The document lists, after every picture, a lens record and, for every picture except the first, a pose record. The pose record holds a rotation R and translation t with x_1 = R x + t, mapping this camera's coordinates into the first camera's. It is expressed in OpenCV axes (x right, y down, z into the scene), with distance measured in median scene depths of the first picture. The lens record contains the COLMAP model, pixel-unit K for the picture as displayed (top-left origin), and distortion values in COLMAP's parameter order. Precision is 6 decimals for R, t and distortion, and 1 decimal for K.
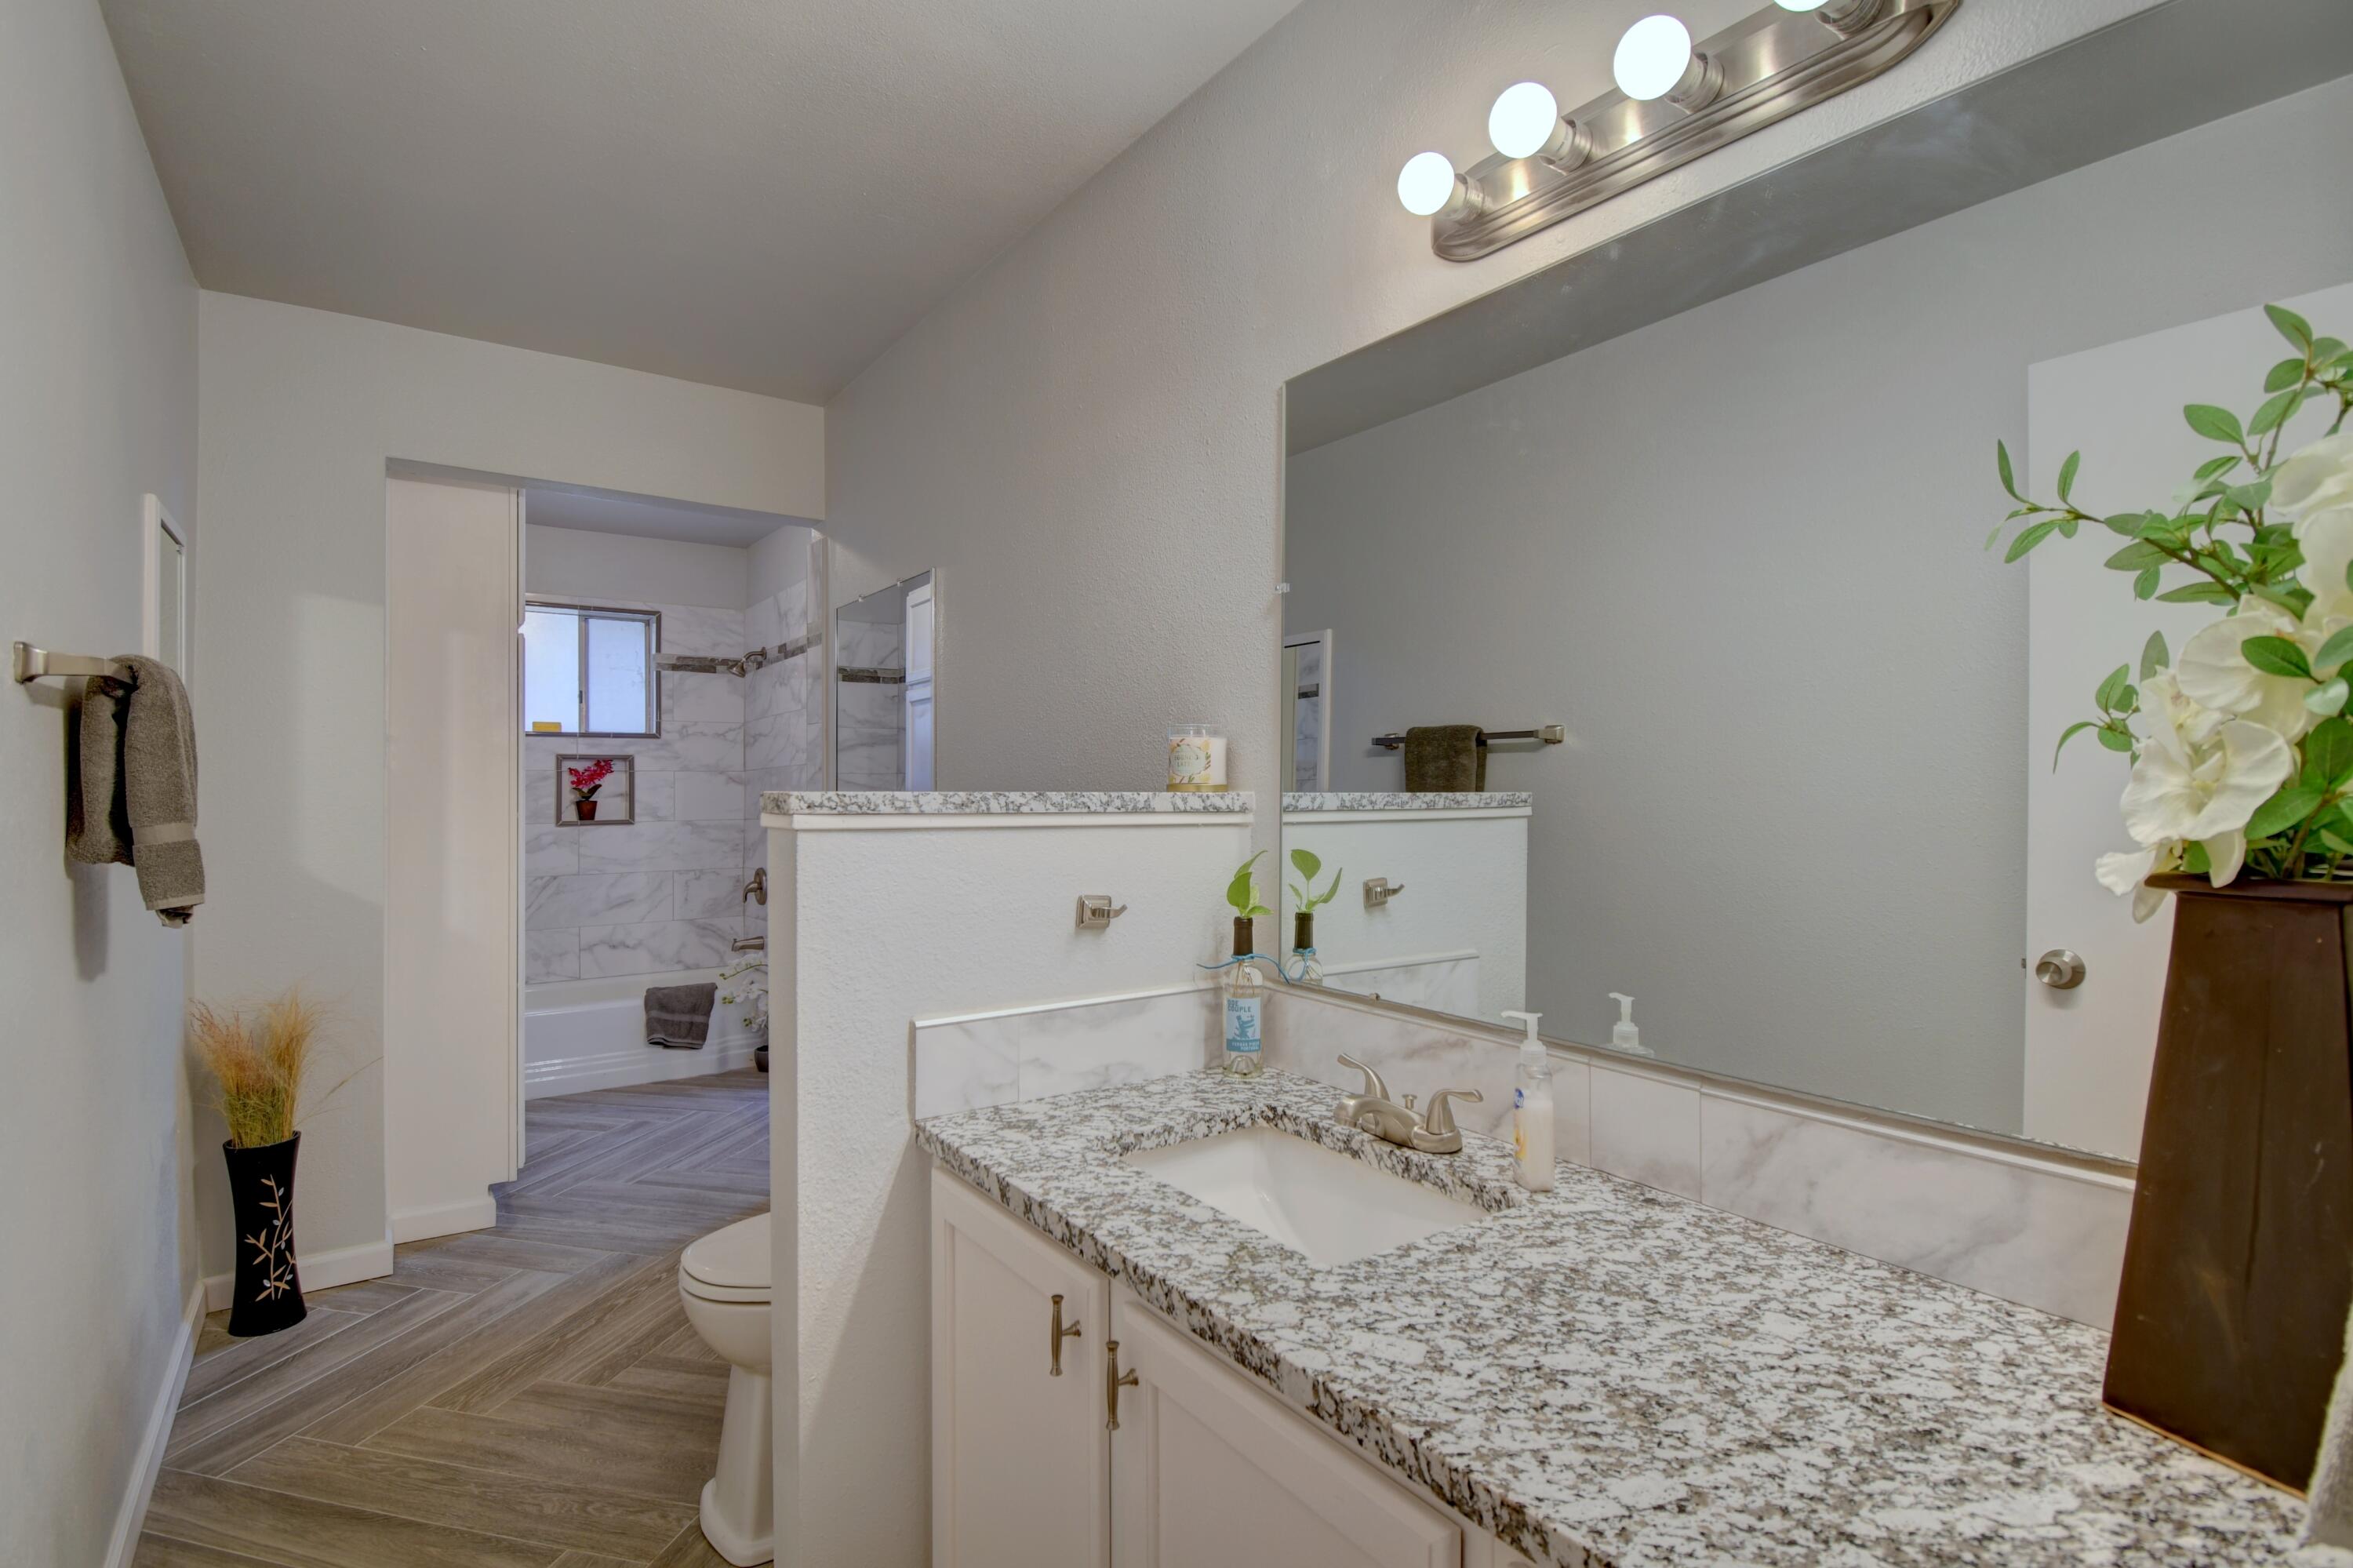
lens RADIAL K [[1084.2, 0, 1177.6], [0, 1084.2, 790.5], [0, 0, 1]] dist [0.000195, 0.000010]
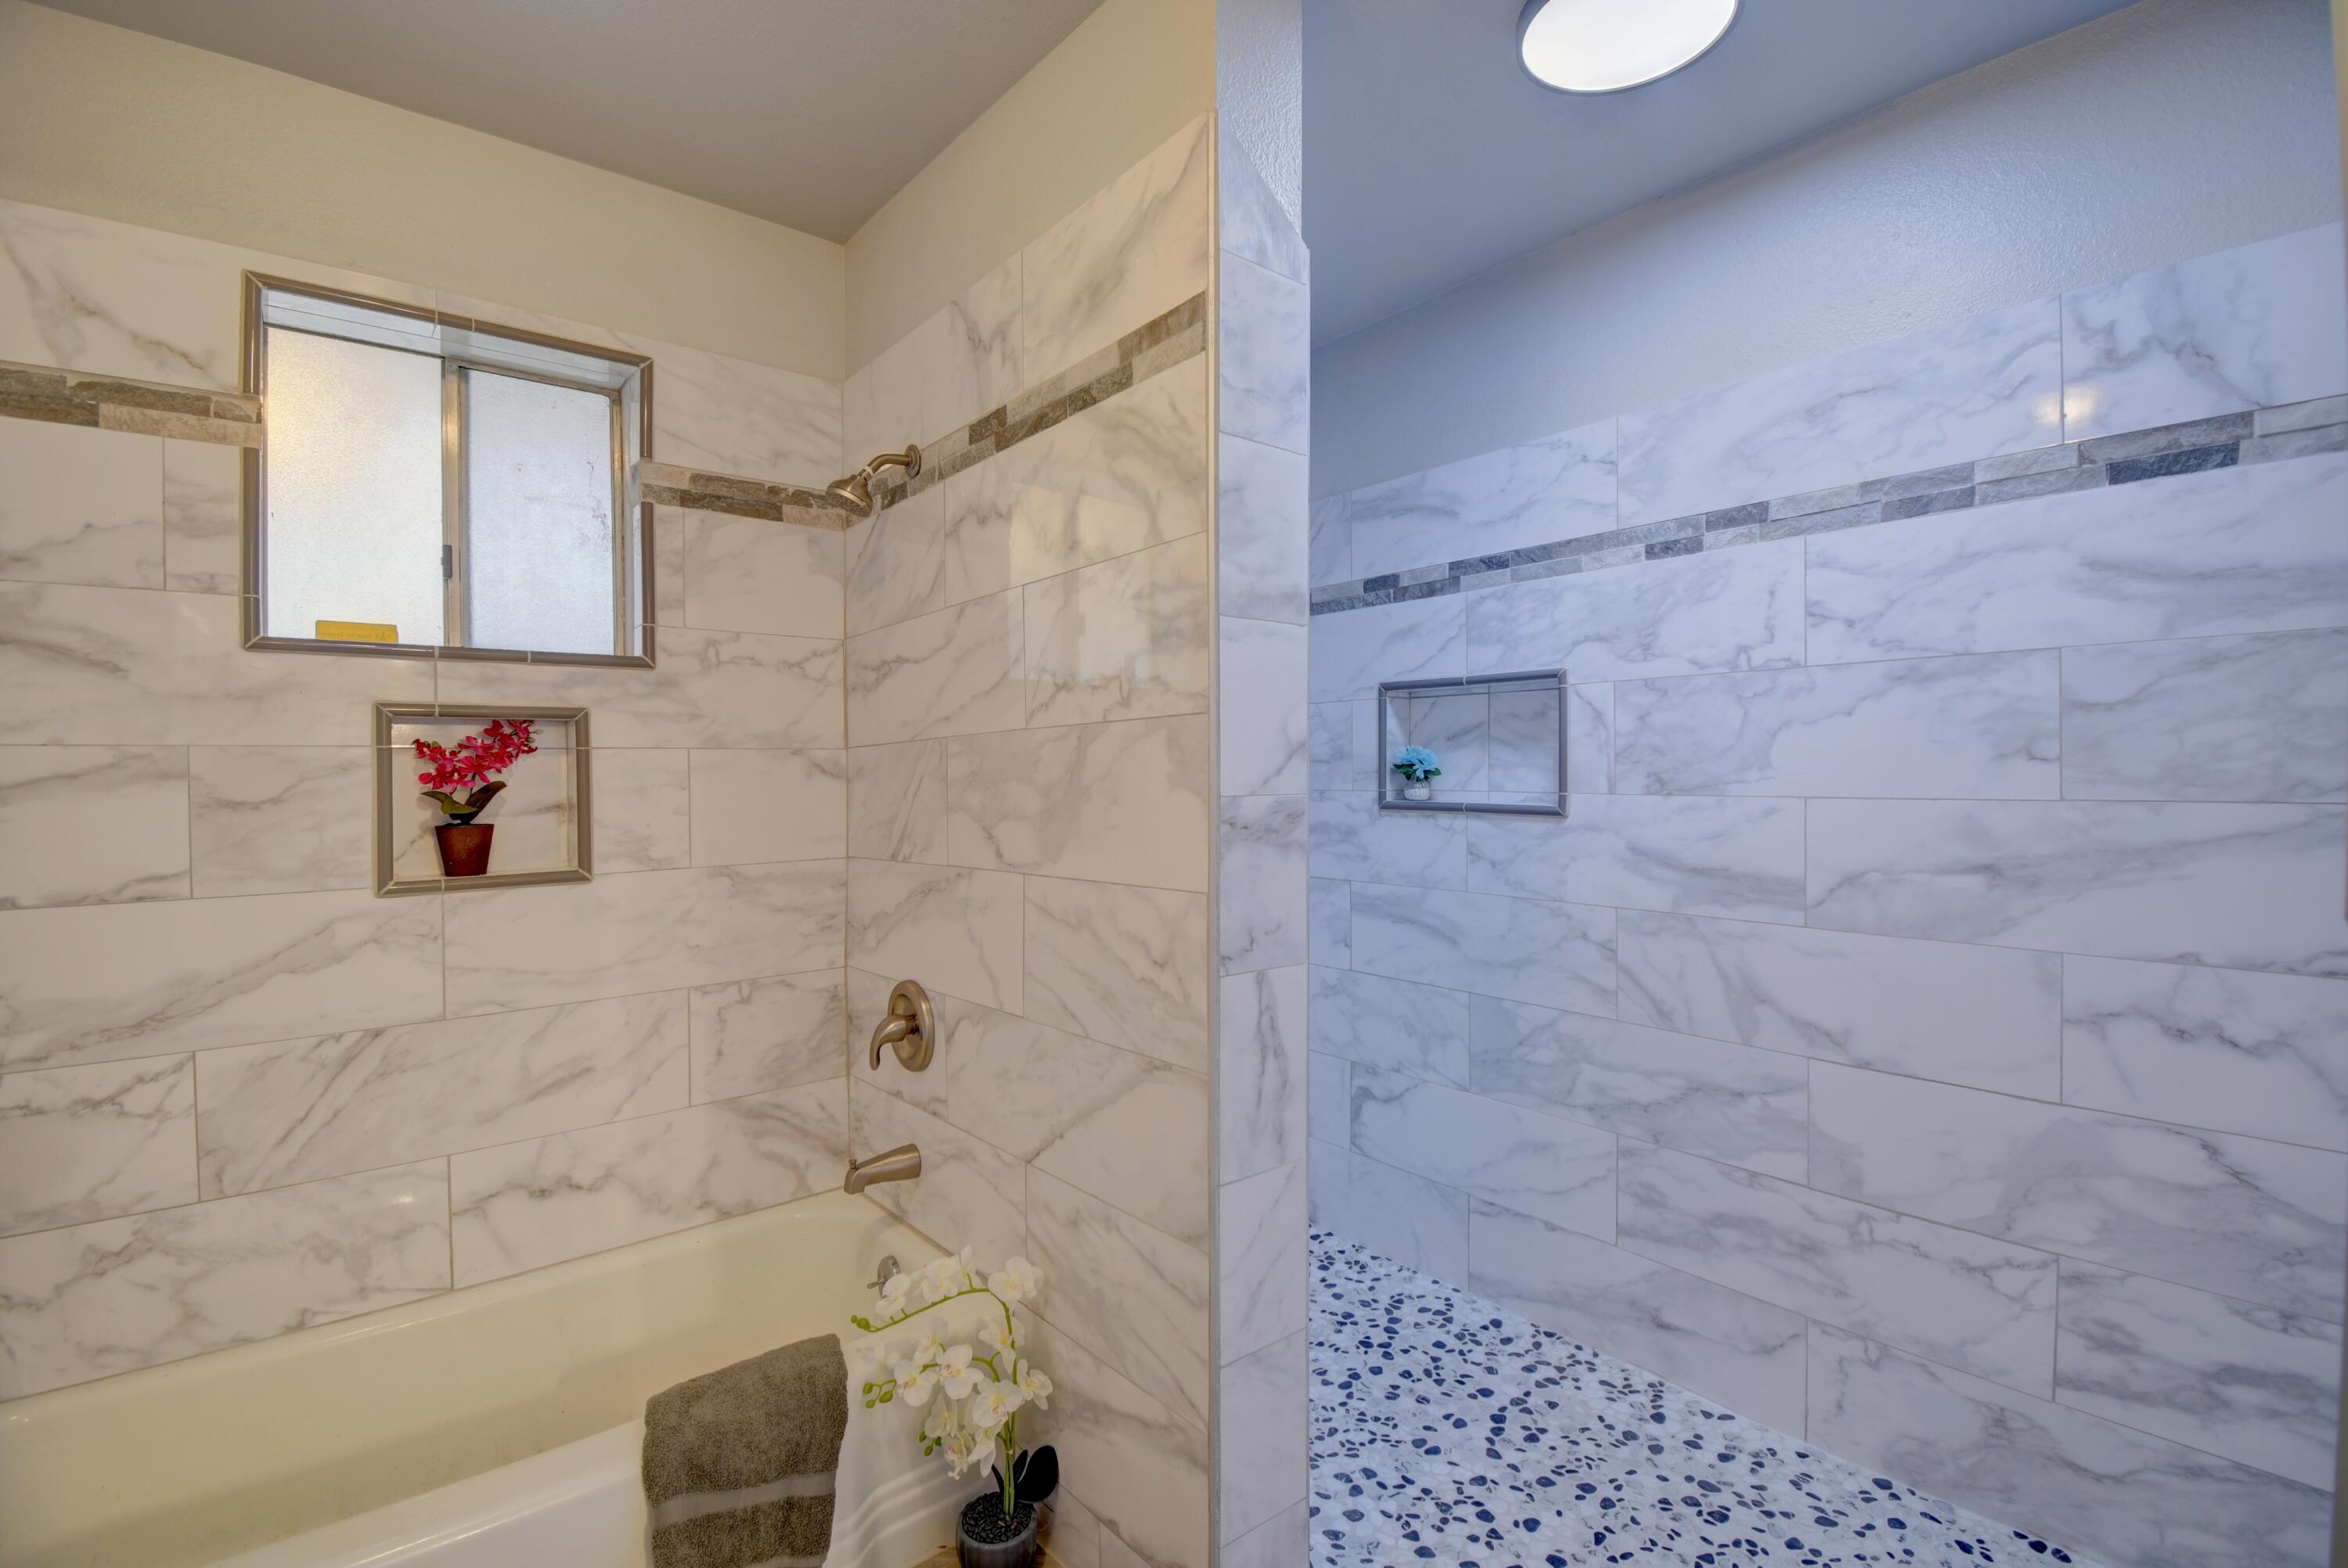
lens RADIAL K [[1036.9, 0, 1174.0], [0, 1036.9, 784.0], [0, 0, 1]] dist [0.019760, -0.024465]
pose [[0.997899, -0.009281, 0.064127, -0.309964], [0.009072, 0.999953, 0.003551, -0.004059], [-0.064157, -0.002962, 0.997935, 0.601101]]
